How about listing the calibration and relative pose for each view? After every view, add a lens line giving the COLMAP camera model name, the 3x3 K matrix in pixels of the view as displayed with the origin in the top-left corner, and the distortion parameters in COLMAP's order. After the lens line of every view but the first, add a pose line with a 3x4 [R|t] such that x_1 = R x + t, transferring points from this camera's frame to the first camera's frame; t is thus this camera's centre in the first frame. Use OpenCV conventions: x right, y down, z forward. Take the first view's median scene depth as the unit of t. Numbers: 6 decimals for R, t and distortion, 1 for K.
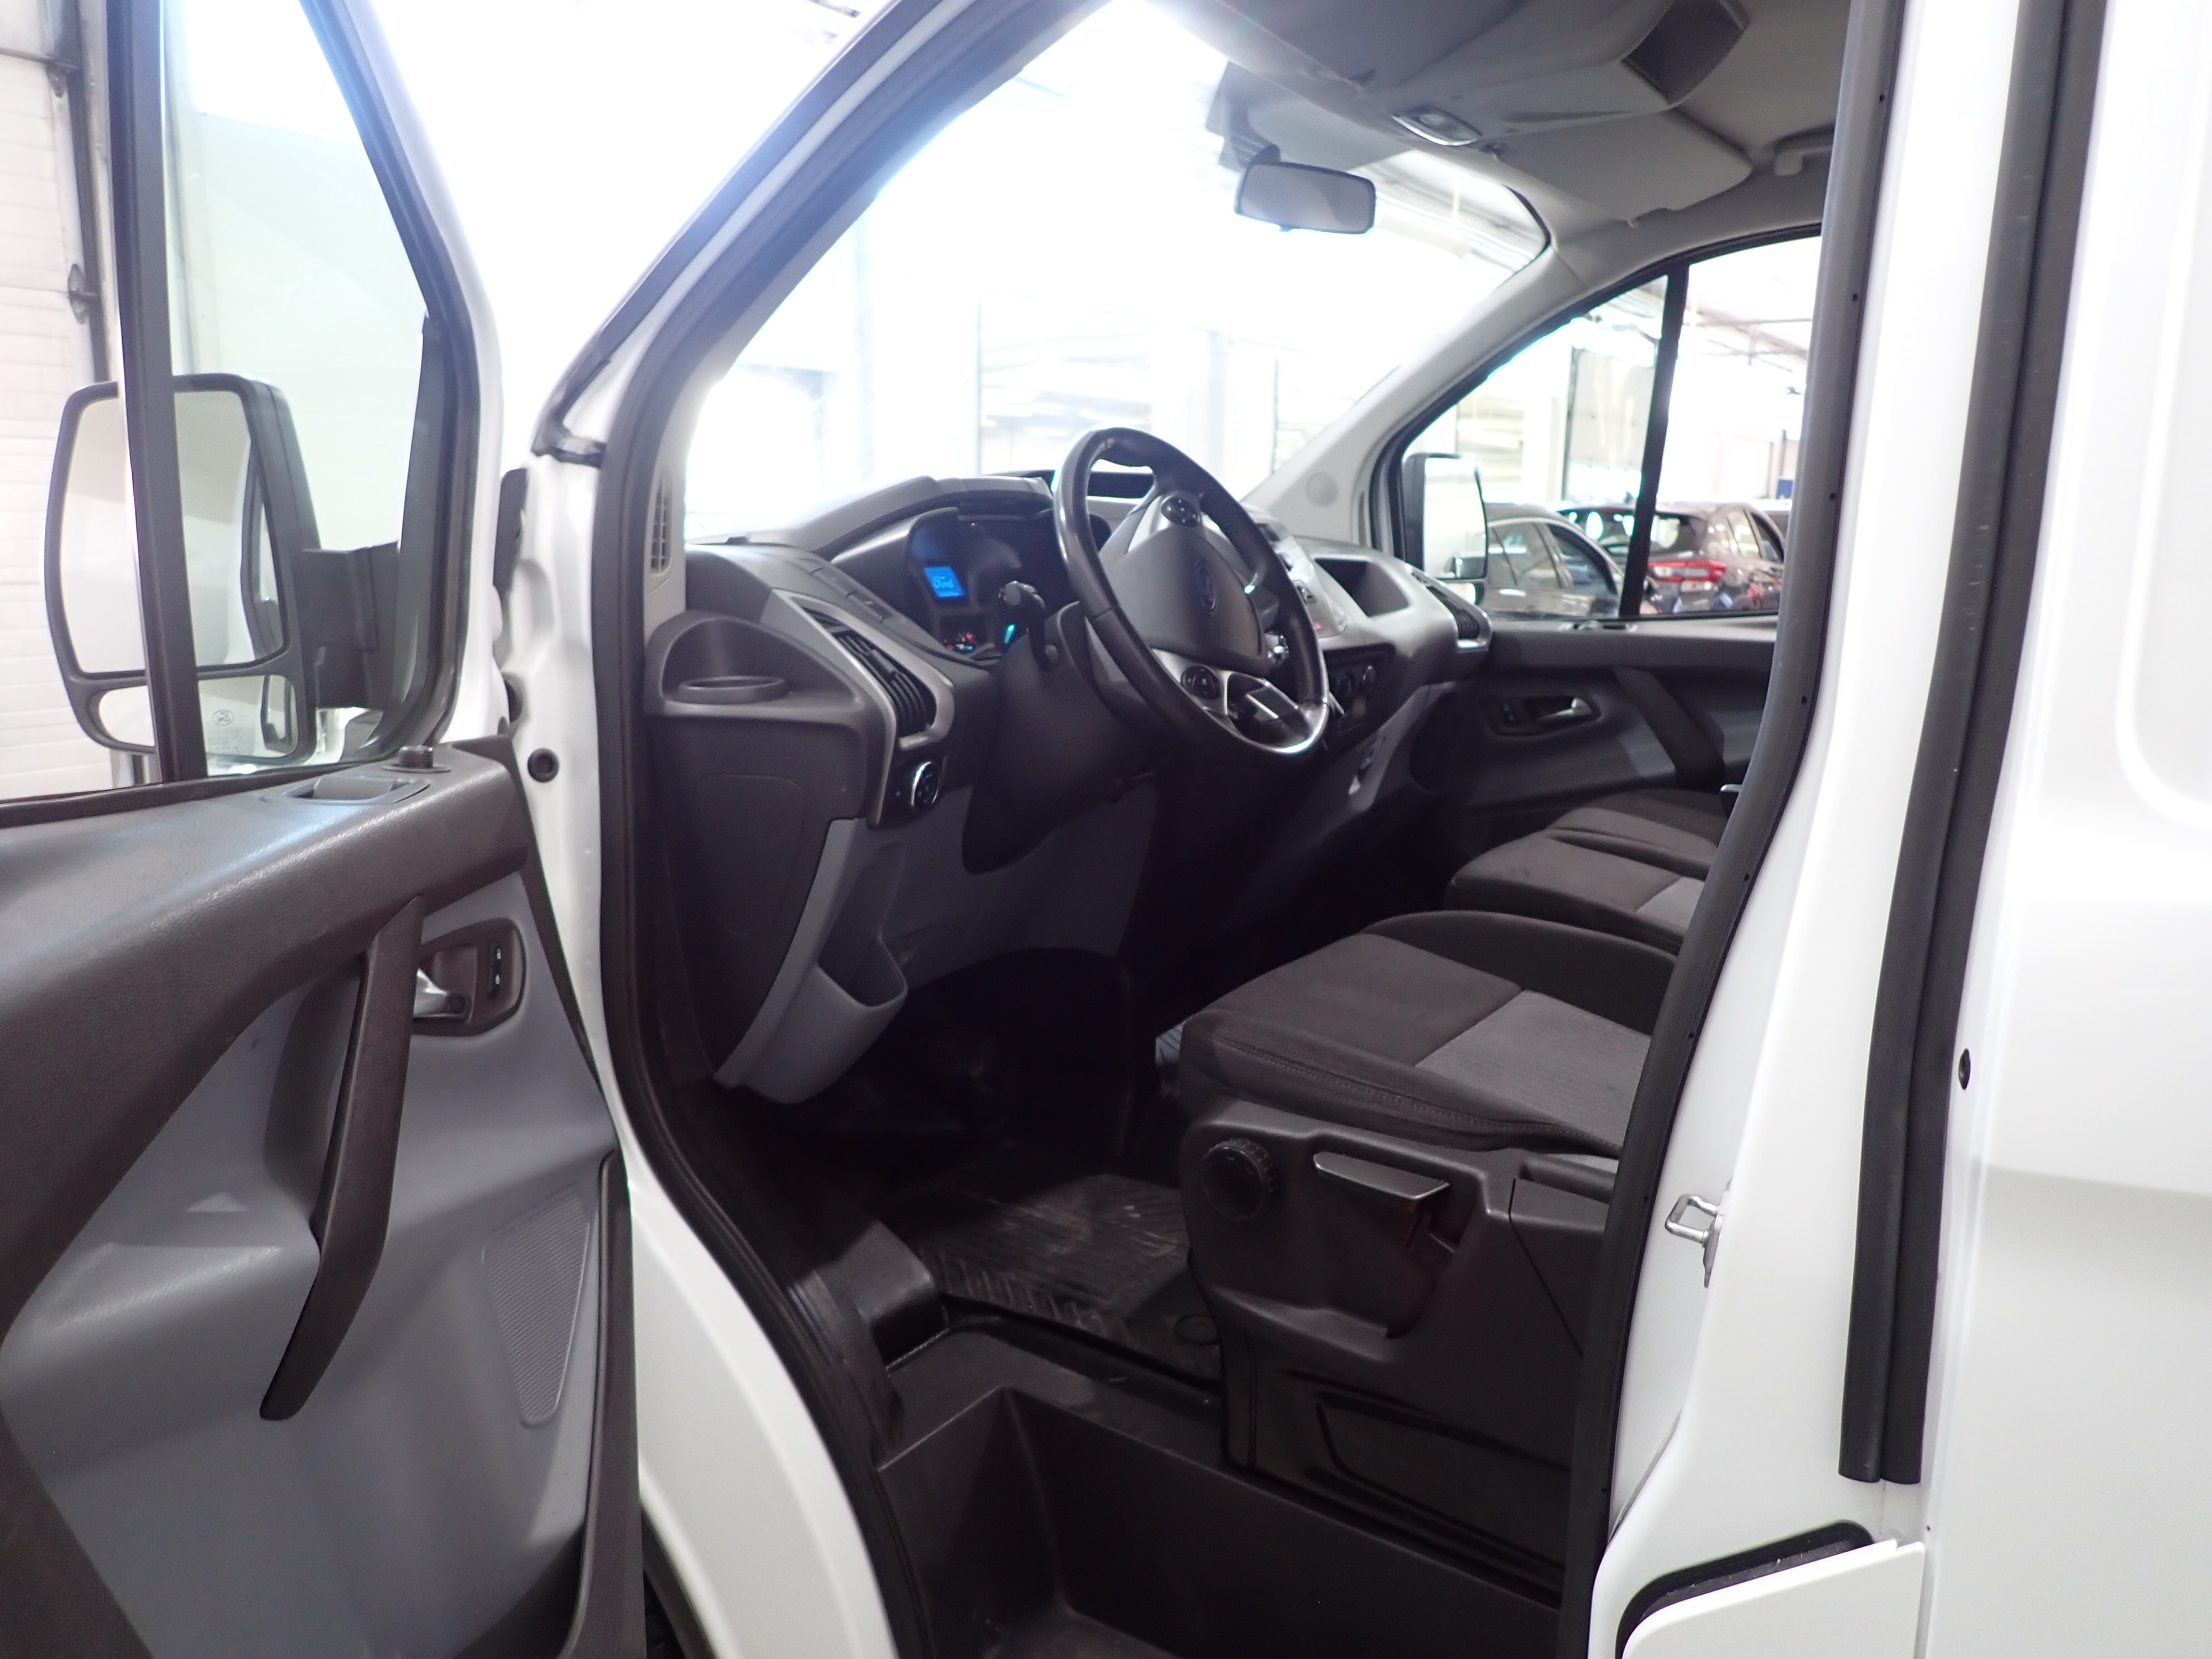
lens RADIAL K [[1622.1, 0, 1100.7], [0, 1622.1, 825.6], [0, 0, 1]] dist [-0.008890, -0.008600]
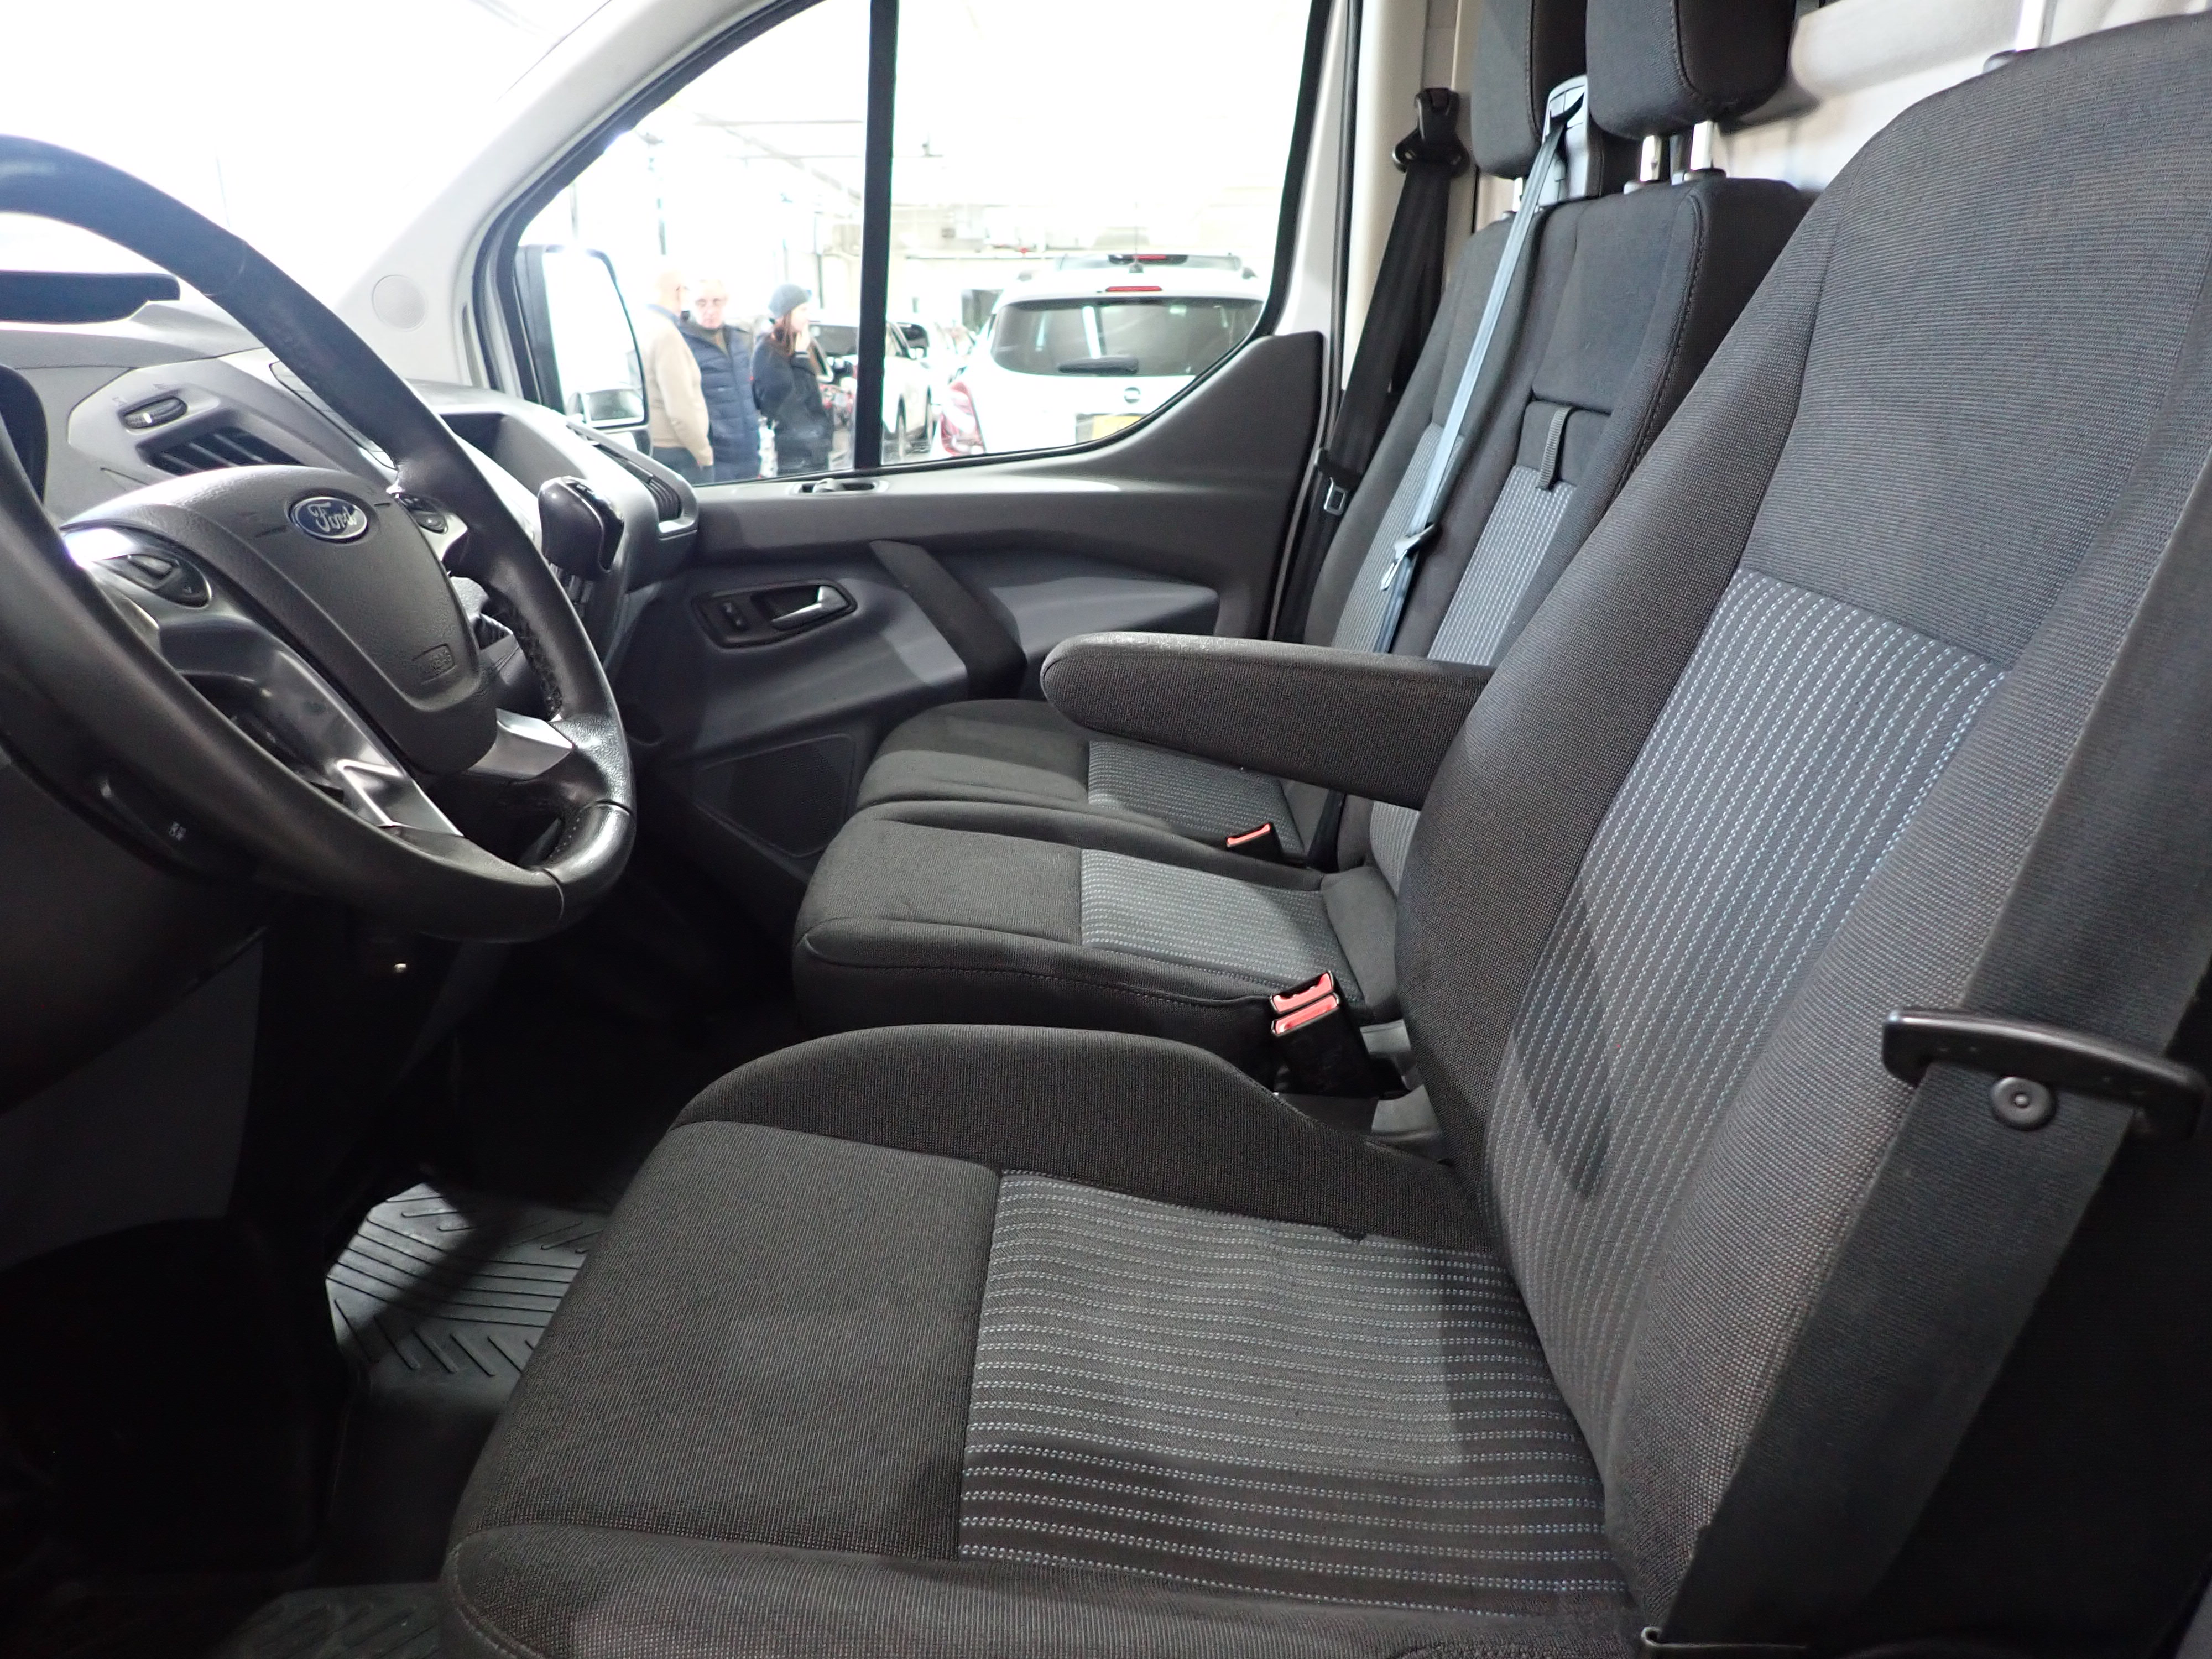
lens RADIAL K [[1622.1, 0, 1111.8], [0, 1622.1, 833.7], [0, 0, 1]] dist [-0.008890, -0.008600]
pose [[0.833405, -0.182580, 0.521632, -0.001546], [0.122699, 0.981425, 0.147480, -0.061235], [-0.538870, -0.058907, 0.840327, 0.304211]]
